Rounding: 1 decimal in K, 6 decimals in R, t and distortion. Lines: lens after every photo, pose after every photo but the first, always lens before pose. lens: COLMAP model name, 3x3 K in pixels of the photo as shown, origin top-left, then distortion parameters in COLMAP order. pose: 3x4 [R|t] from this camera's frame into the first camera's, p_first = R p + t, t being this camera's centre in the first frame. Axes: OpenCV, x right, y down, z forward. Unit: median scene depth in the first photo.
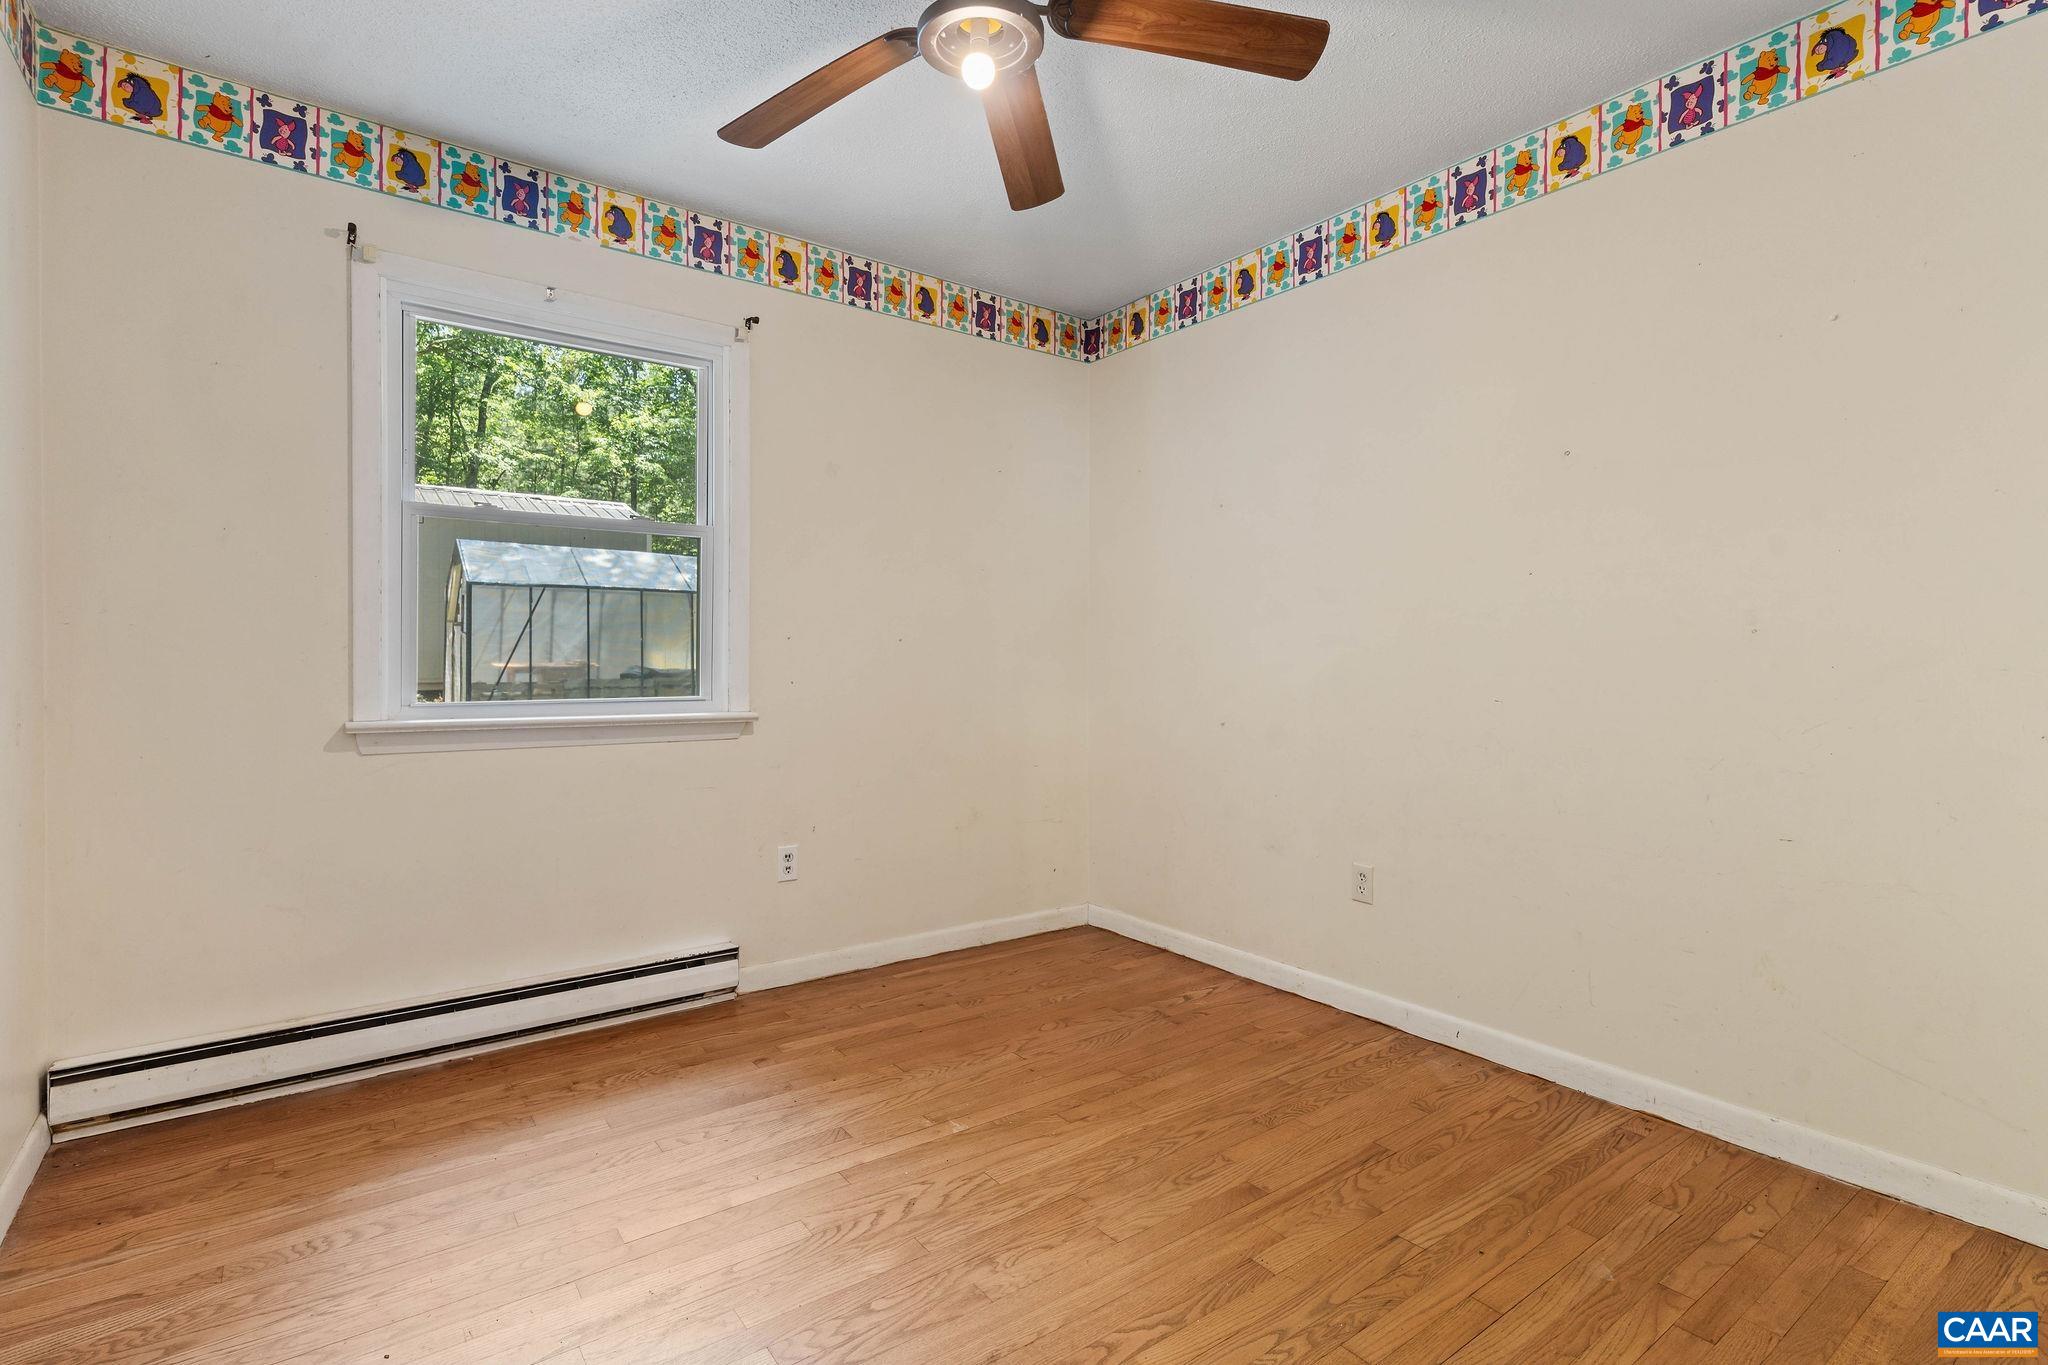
lens RADIAL K [[984.0, 0, 1024.7], [0, 984.0, 674.9], [0, 0, 1]] dist [0.000072, -0.001479]
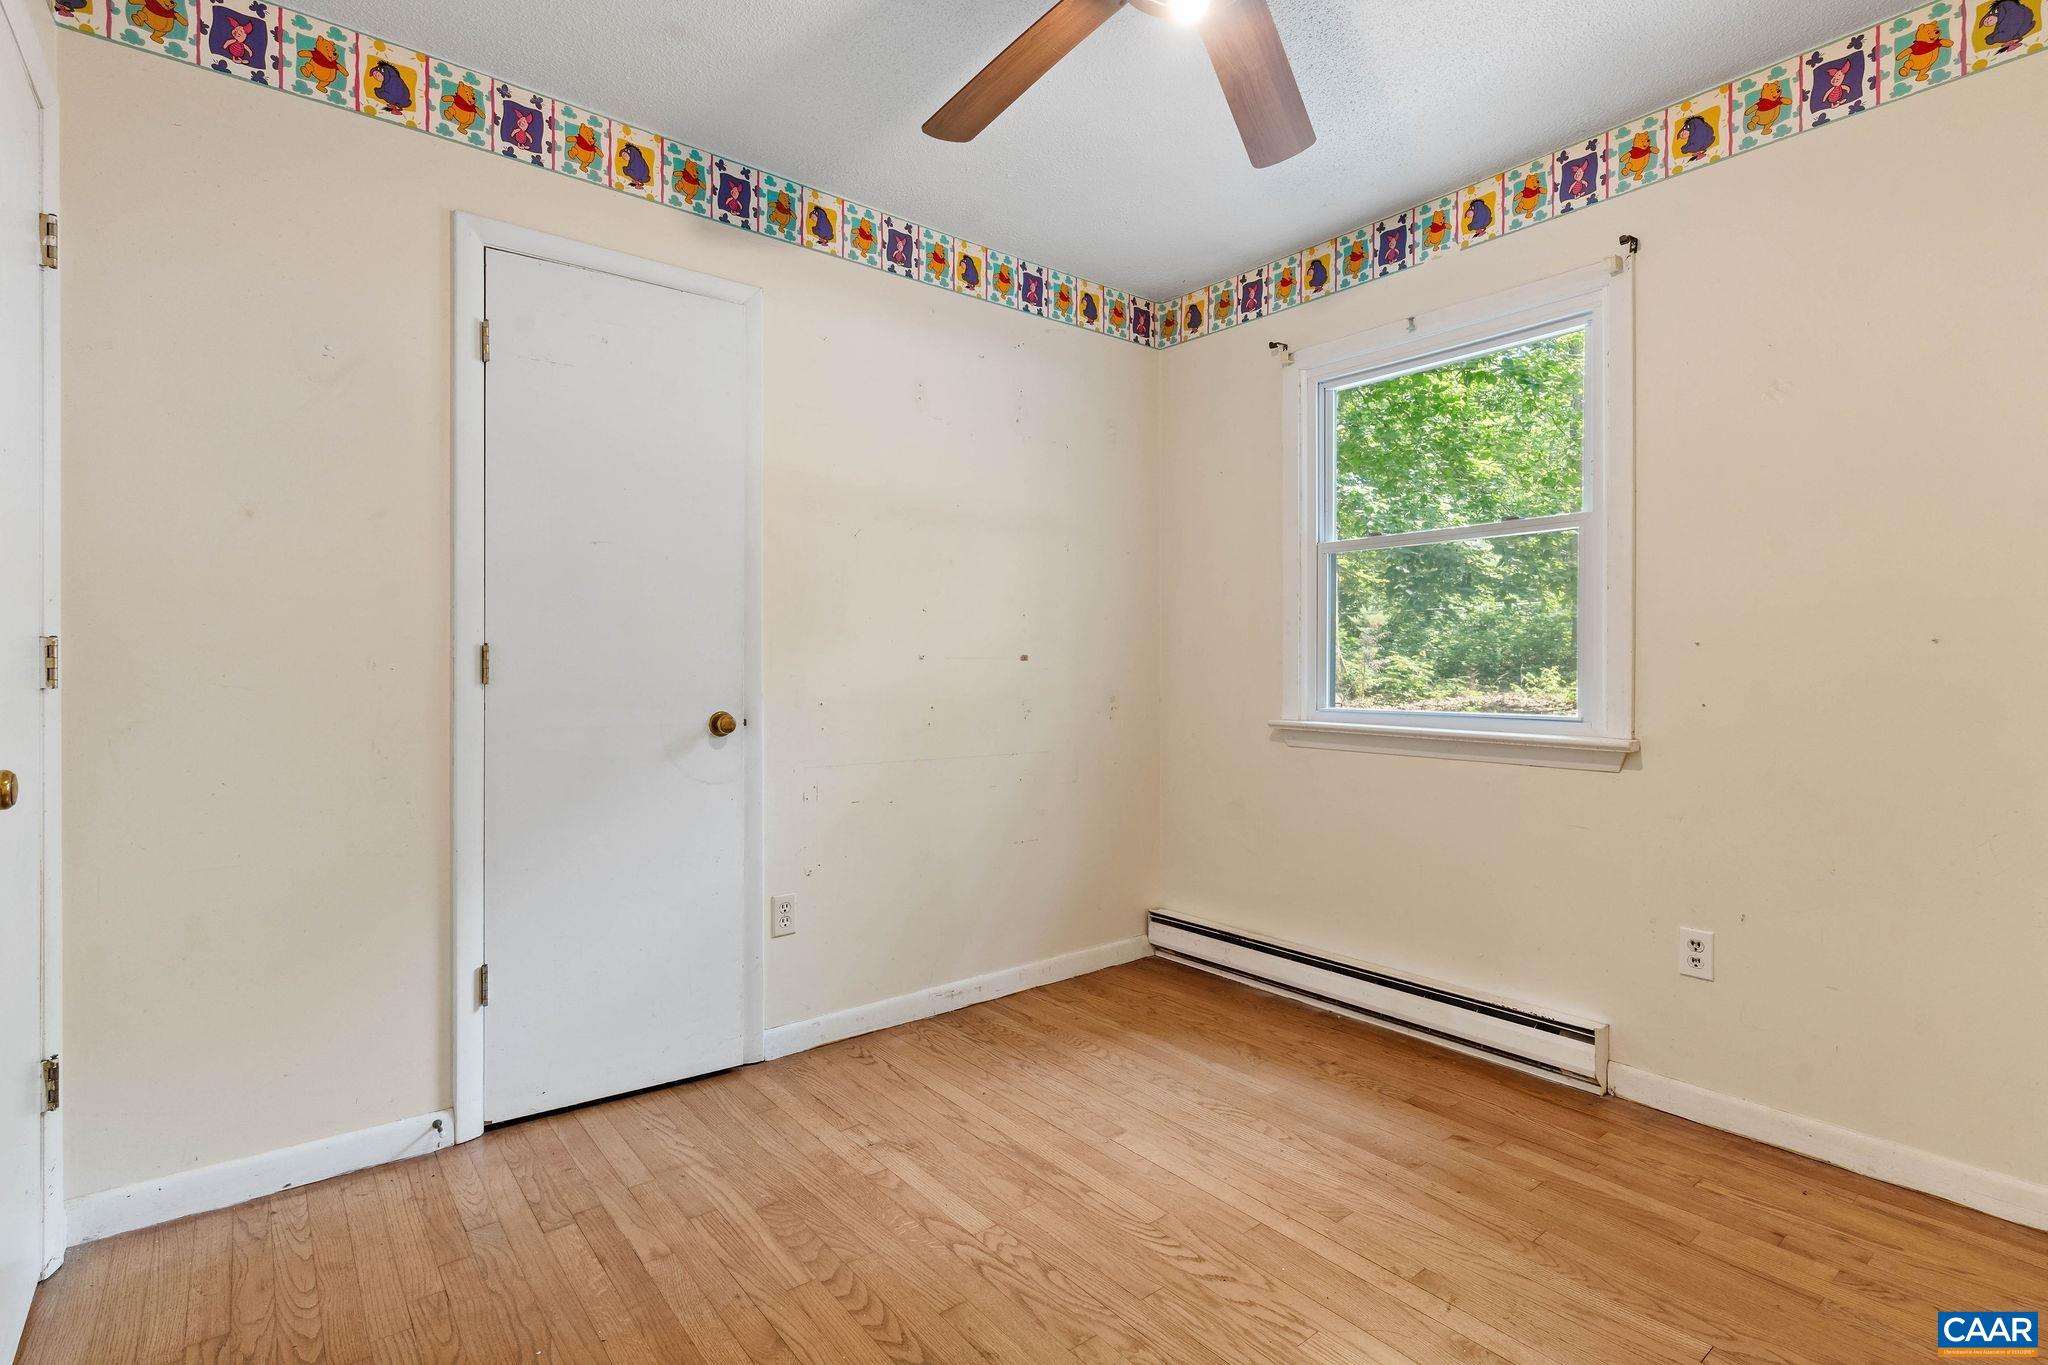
lens RADIAL K [[984.0, 0, 1023.8], [0, 984.0, 679.5], [0, 0, 1]] dist [0.000072, -0.001479]
pose [[0.018200, 0.007109, -0.999809, 0.697379], [-0.019705, 0.999783, 0.006750, -0.008802], [0.999640, 0.019578, 0.018336, 0.714563]]
